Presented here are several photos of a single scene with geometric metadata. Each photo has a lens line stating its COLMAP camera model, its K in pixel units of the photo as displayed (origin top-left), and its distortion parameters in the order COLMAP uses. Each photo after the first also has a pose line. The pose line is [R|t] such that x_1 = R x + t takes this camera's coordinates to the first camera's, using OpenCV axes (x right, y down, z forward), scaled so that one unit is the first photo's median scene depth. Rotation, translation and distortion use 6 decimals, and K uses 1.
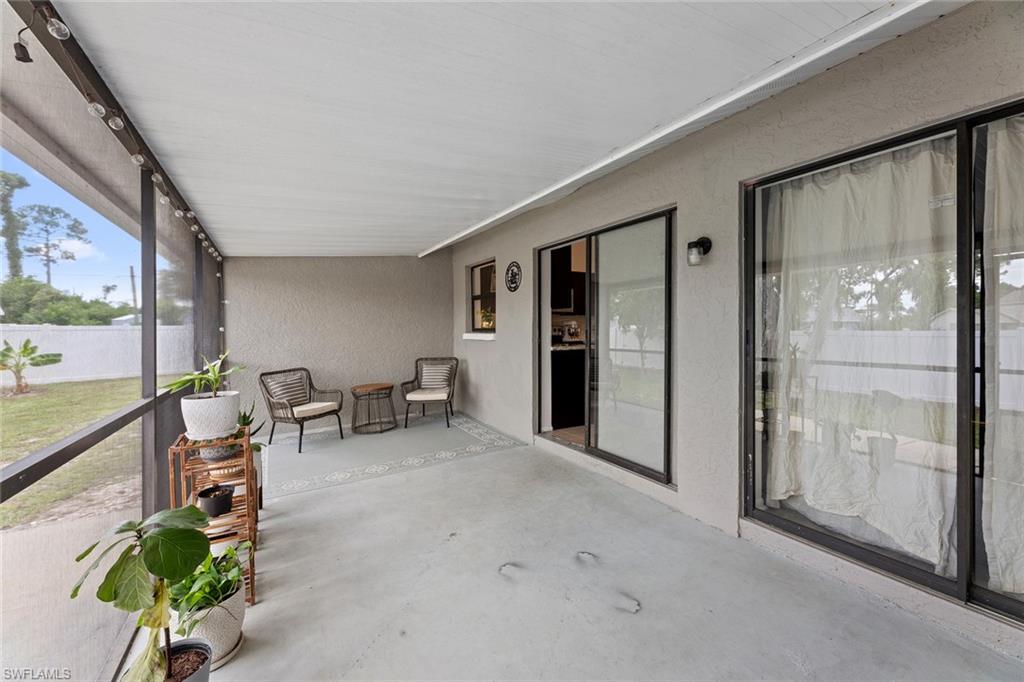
lens RADIAL K [[412.7, 0, 509.9], [0, 412.7, 328.0], [0, 0, 1]] dist [0.002846, 0.000178]
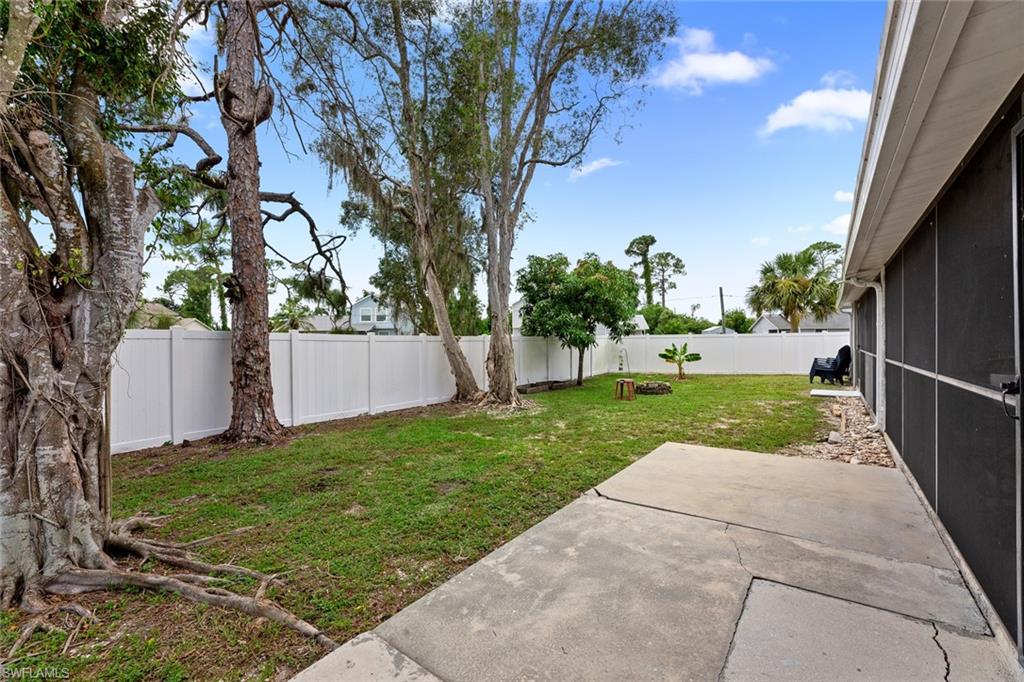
lens RADIAL K [[410.6, 0, 512.0], [0, 410.6, 341.0], [0, 0, 1]] dist [0.000813, 0.000102]
pose [[0.381674, 0.002004, -0.924295, -0.058387], [0.005186, 0.999977, 0.004310, 0.019646], [0.924283, -0.006439, 0.381655, -0.304739]]
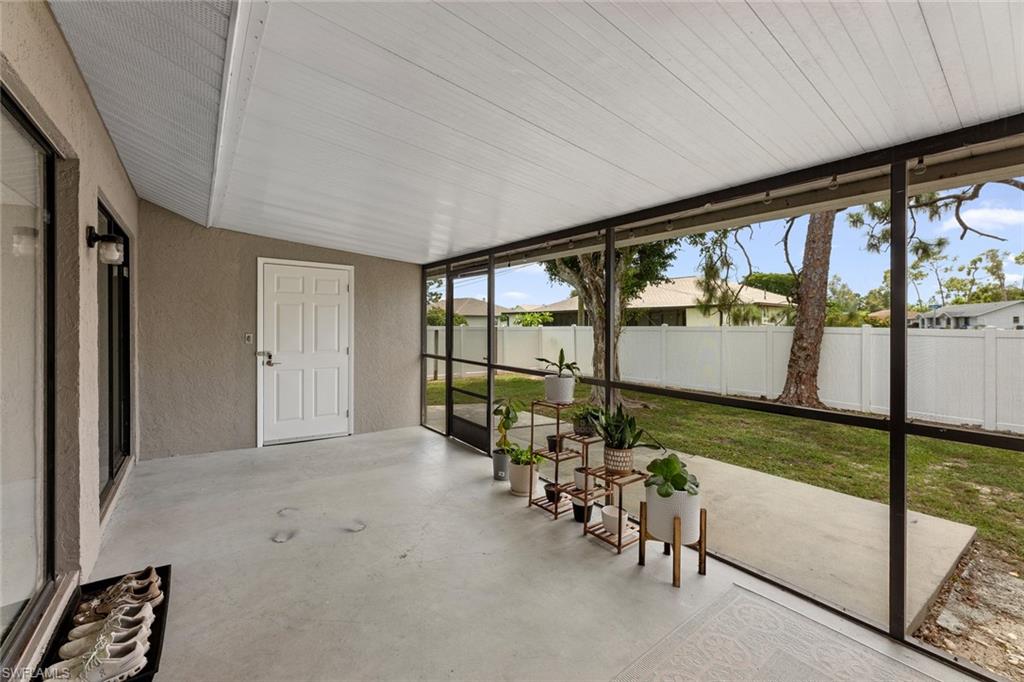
lens RADIAL K [[417.1, 0, 507.9], [0, 417.1, 329.6], [0, 0, 1]] dist [0.001135, 0.000154]
pose [[-0.993361, 0.000933, -0.115033, -0.132256], [0.000119, 0.999975, 0.007082, -0.010297], [0.115036, 0.007021, -0.993336, 0.976632]]
